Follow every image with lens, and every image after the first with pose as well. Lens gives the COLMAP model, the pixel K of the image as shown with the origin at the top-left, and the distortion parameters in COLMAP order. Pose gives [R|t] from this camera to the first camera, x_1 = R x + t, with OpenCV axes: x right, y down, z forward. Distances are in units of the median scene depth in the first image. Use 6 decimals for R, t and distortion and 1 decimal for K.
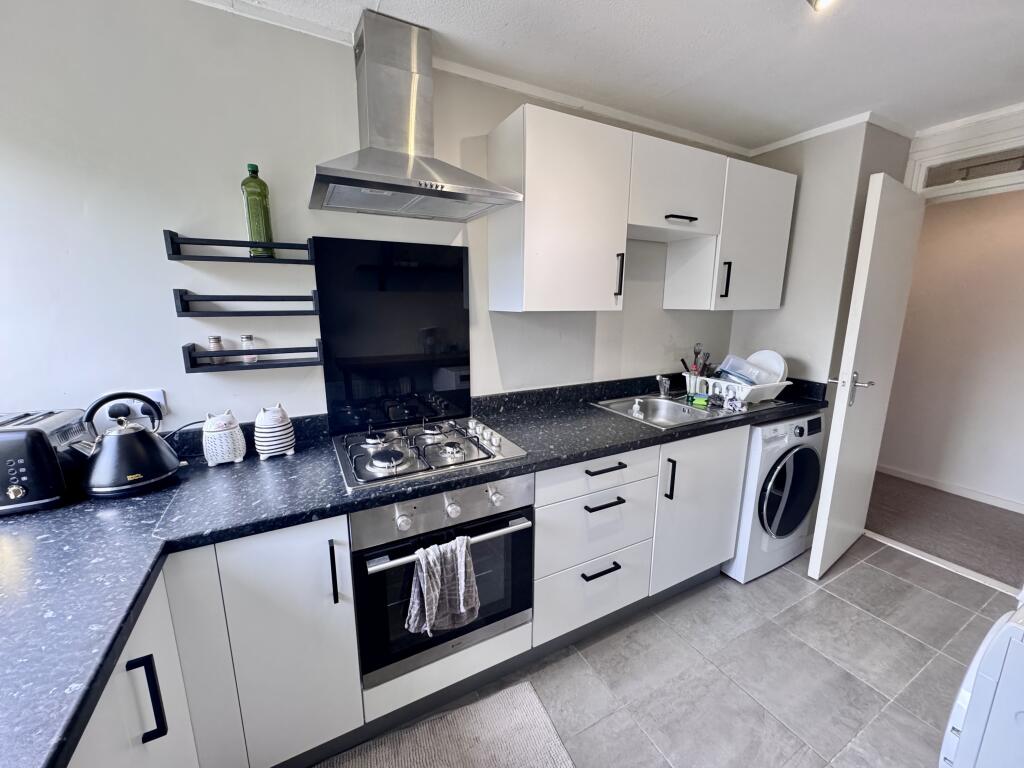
lens RADIAL K [[408.7, 0, 512.0], [0, 408.7, 384.0], [0, 0, 1]] dist [0.000103, -0.000020]
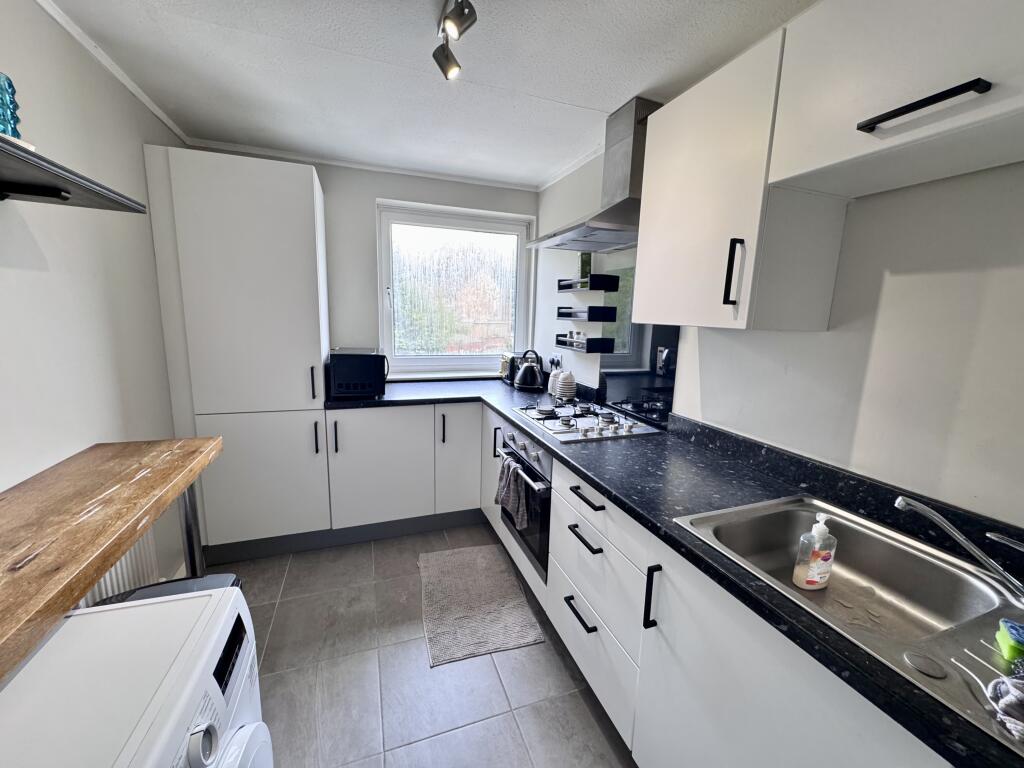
lens RADIAL K [[408.7, 0, 512.0], [0, 408.7, 384.0], [0, 0, 1]] dist [0.000103, -0.000020]
pose [[-0.138084, 0.167134, -0.976217, 1.032578], [-0.220812, 0.955655, 0.194847, -0.160976], [0.965492, 0.242466, -0.095056, 0.830161]]
